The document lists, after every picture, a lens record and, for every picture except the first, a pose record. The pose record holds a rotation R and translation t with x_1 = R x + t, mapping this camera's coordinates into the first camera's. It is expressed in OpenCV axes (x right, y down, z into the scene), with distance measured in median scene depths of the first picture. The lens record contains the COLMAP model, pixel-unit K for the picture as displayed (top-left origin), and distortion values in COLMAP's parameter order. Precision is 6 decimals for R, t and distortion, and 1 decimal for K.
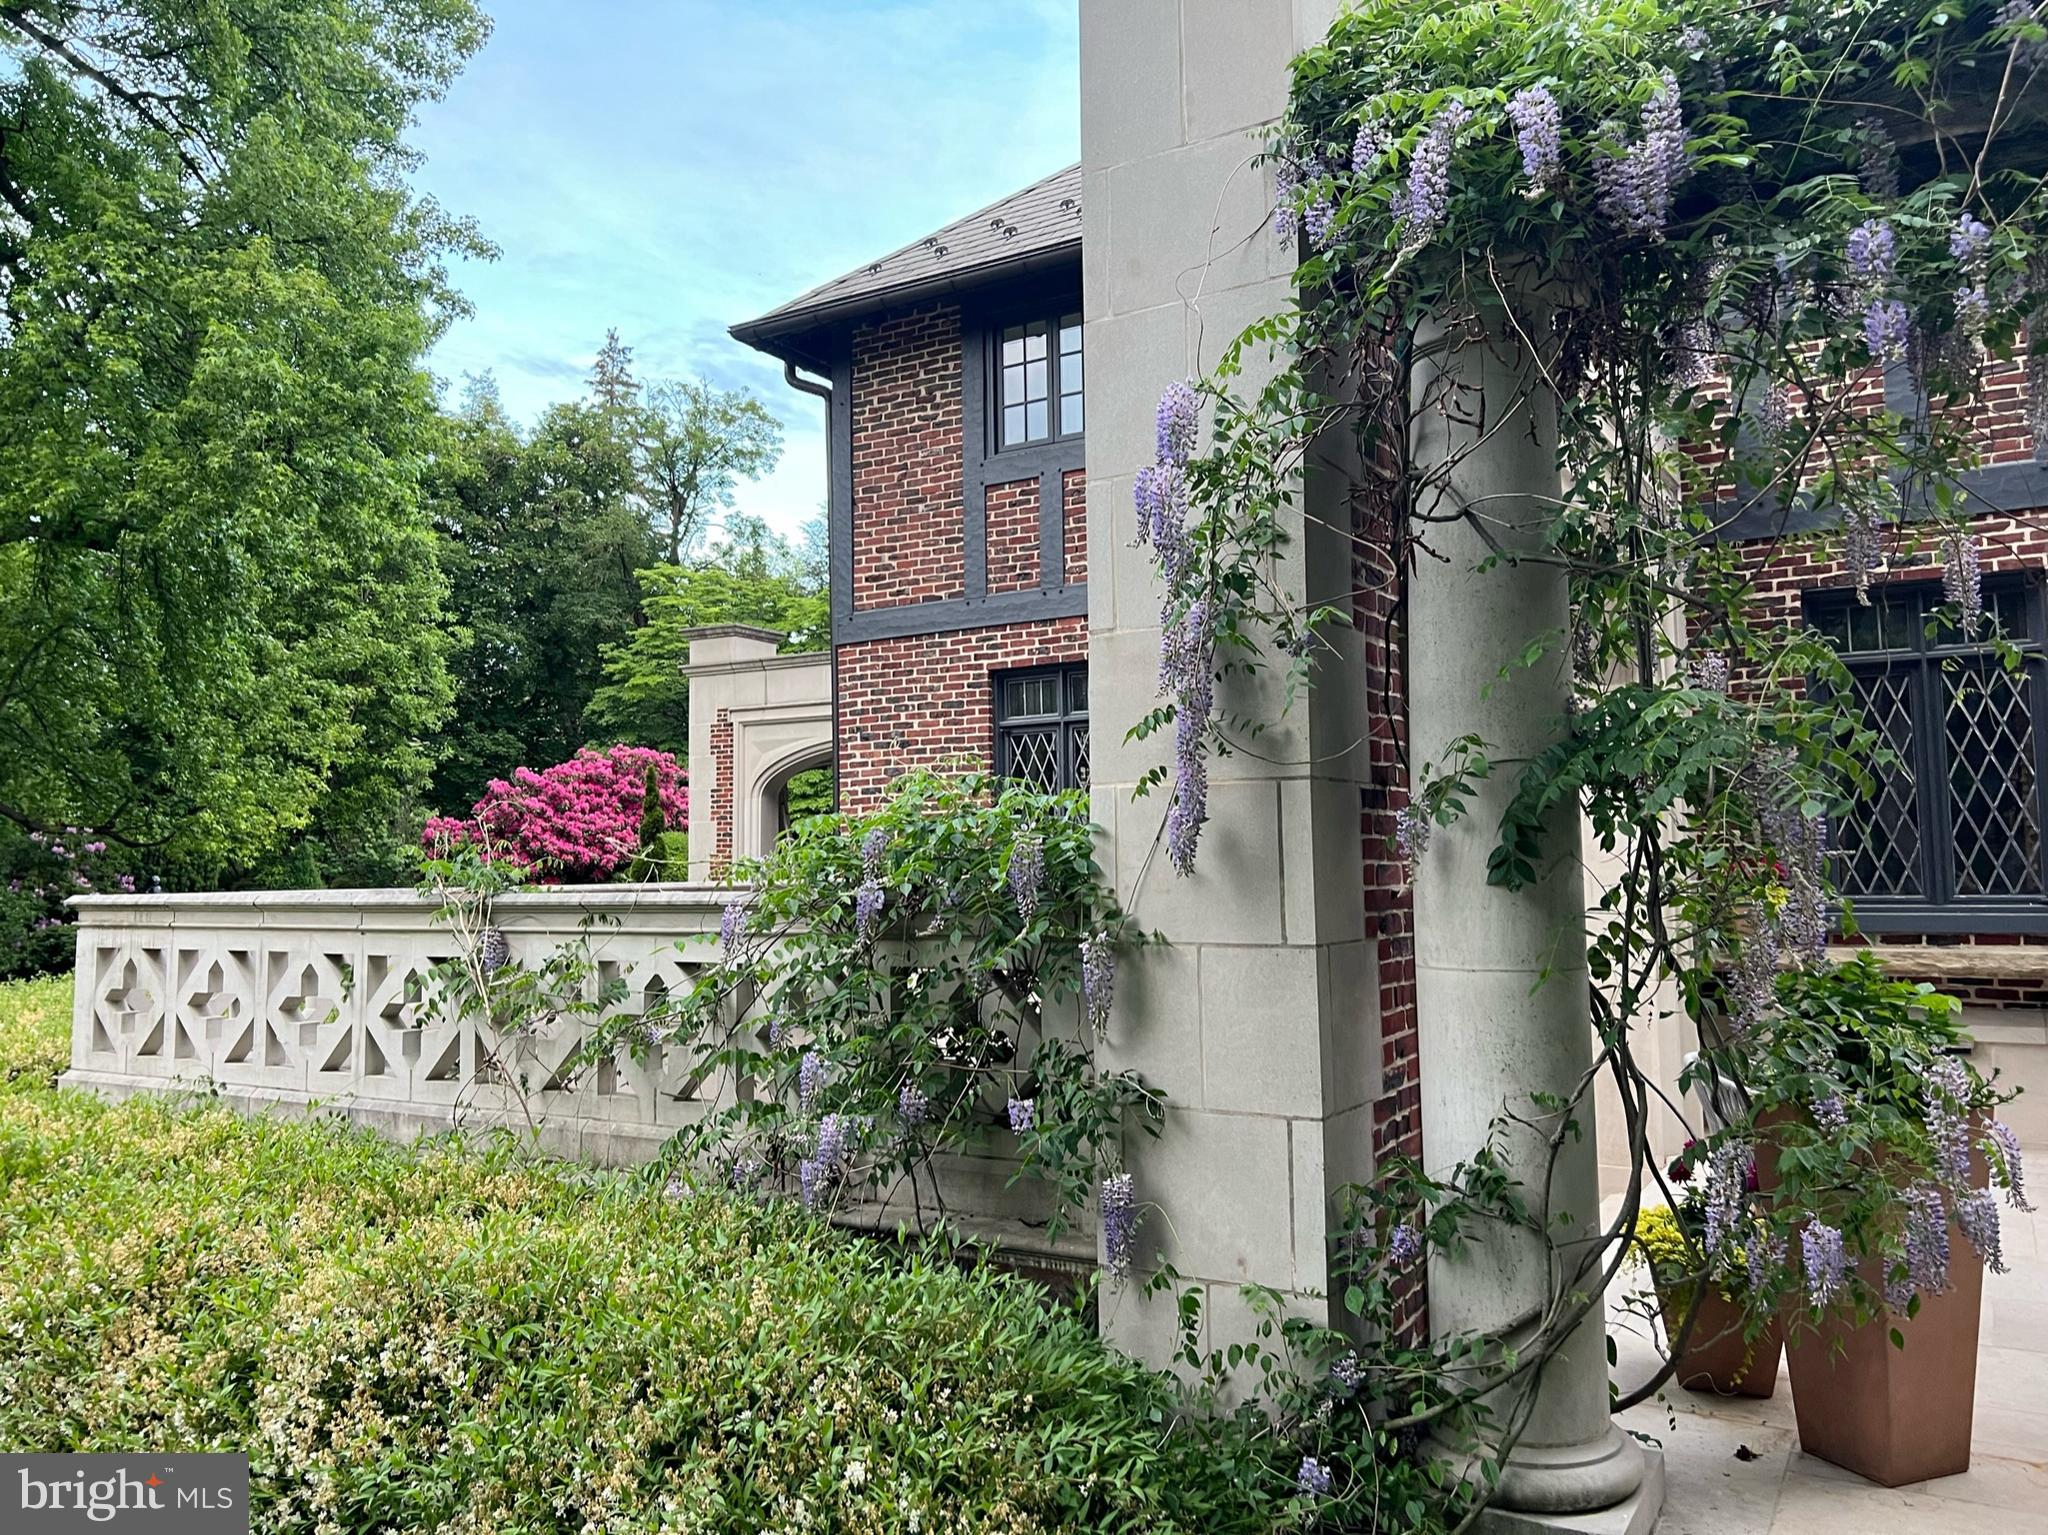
lens RADIAL K [[1527.6, 0, 1011.6], [0, 1527.6, 738.8], [0, 0, 1]] dist [0.032649, -0.027473]
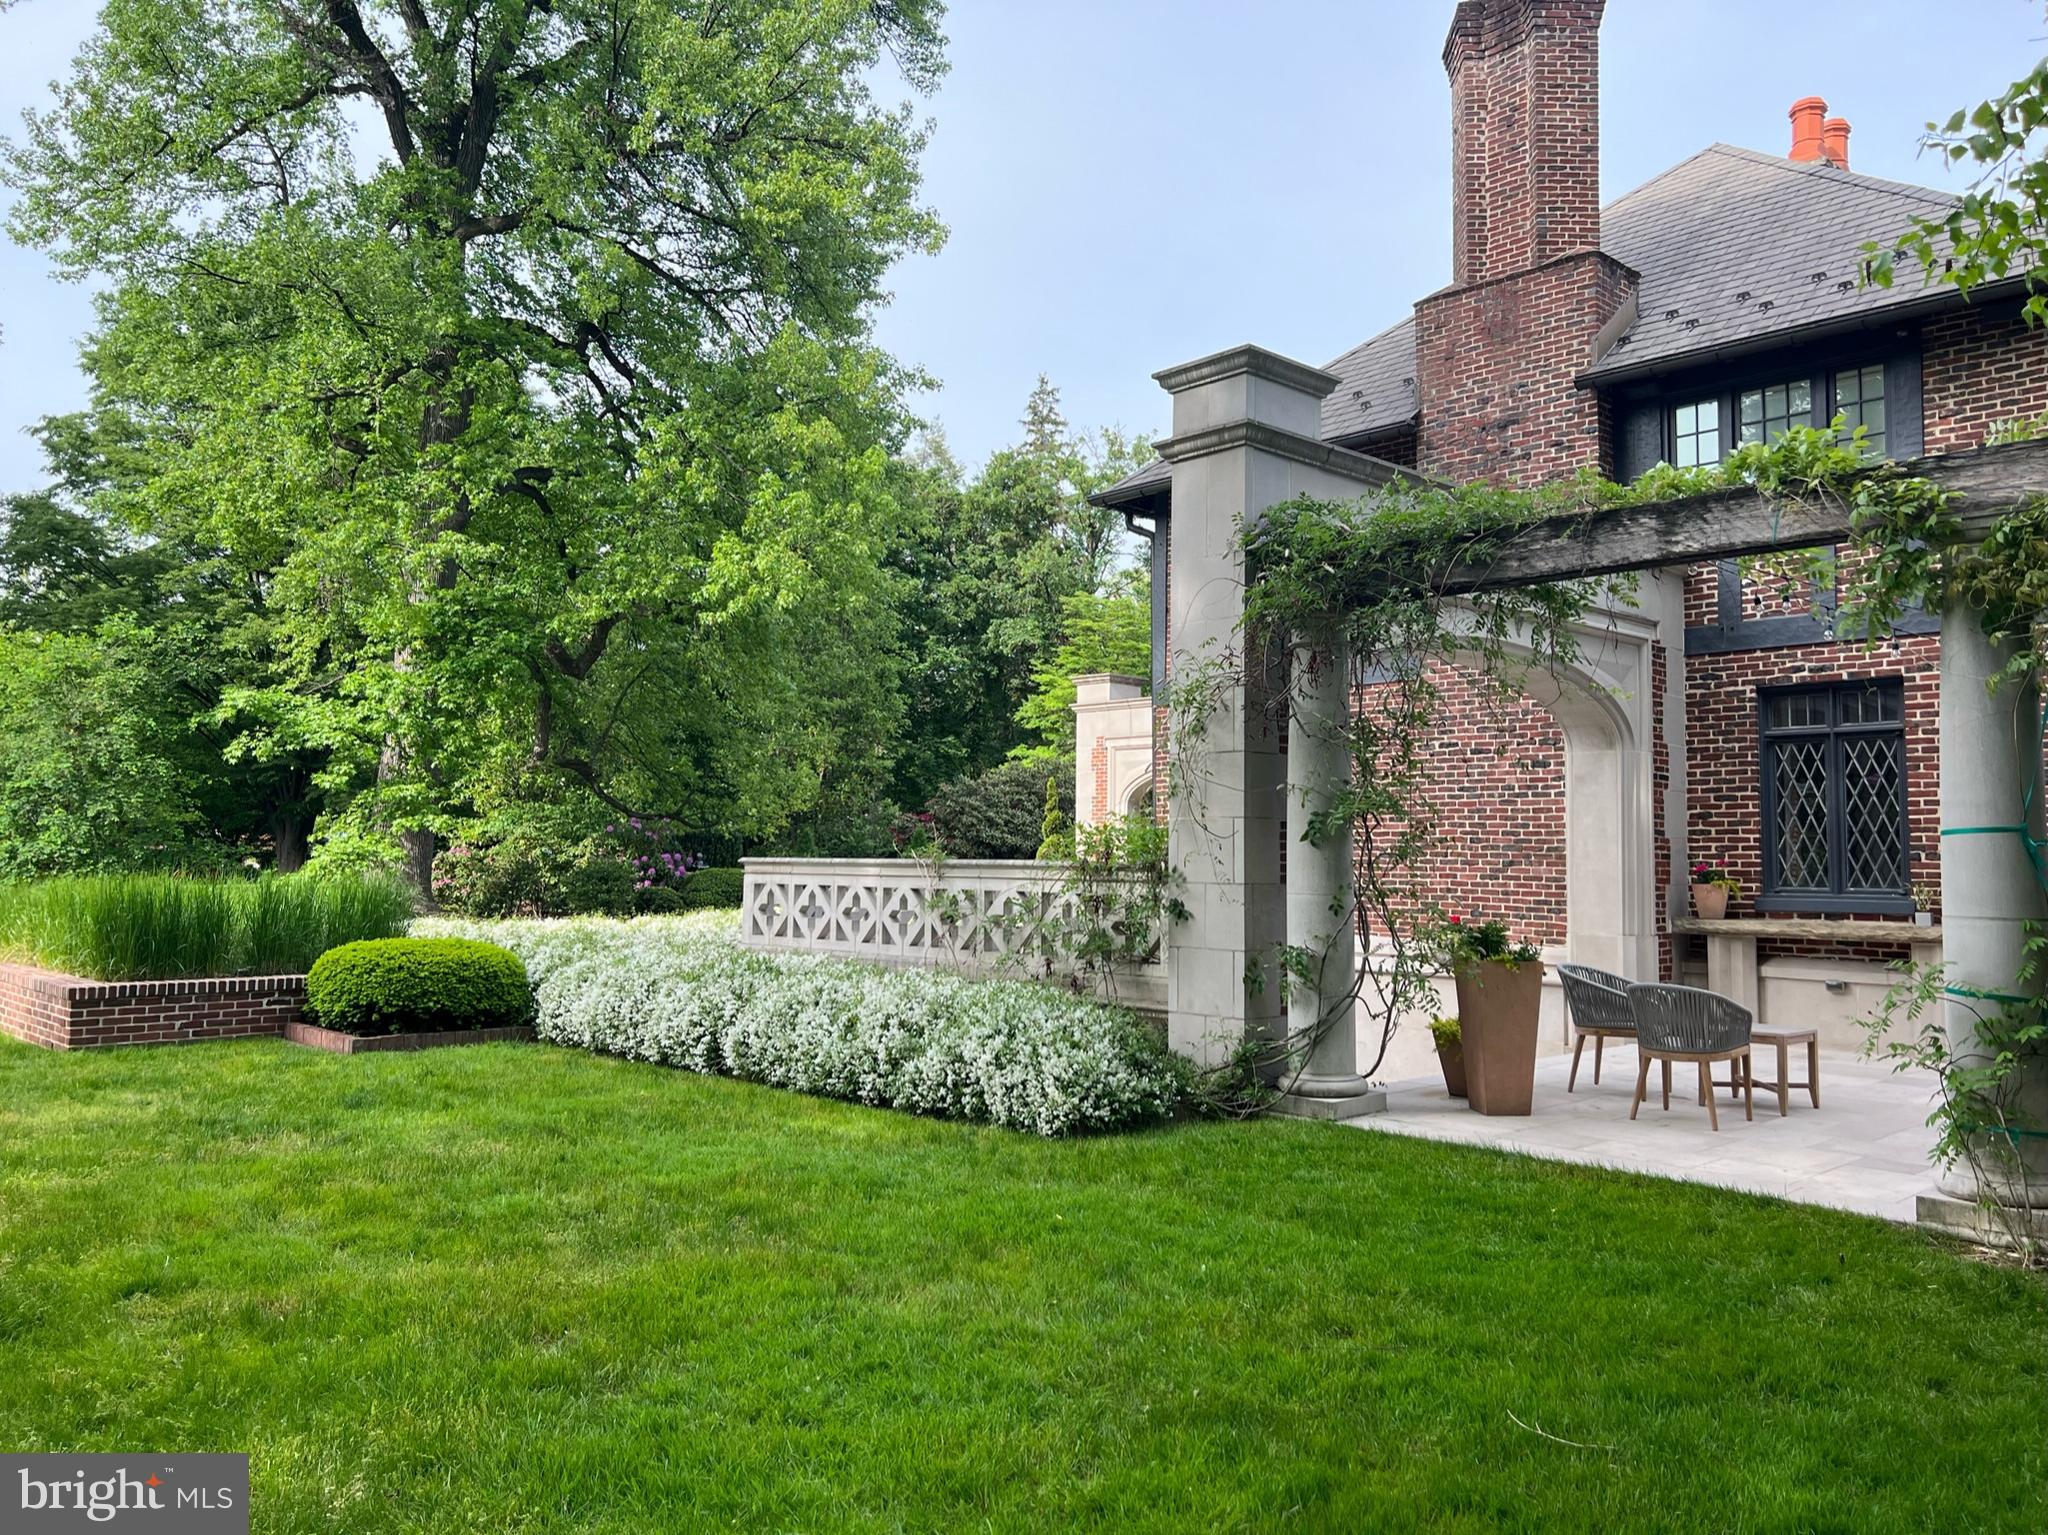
lens RADIAL K [[1527.6, 0, 1023.3], [0, 1527.6, 748.0], [0, 0, 1]] dist [0.032649, -0.027473]
pose [[0.962932, 0.004141, -0.269713, 0.230669], [-0.001124, 0.999935, 0.011341, -0.052770], [0.269742, -0.010617, 0.962874, -0.673645]]
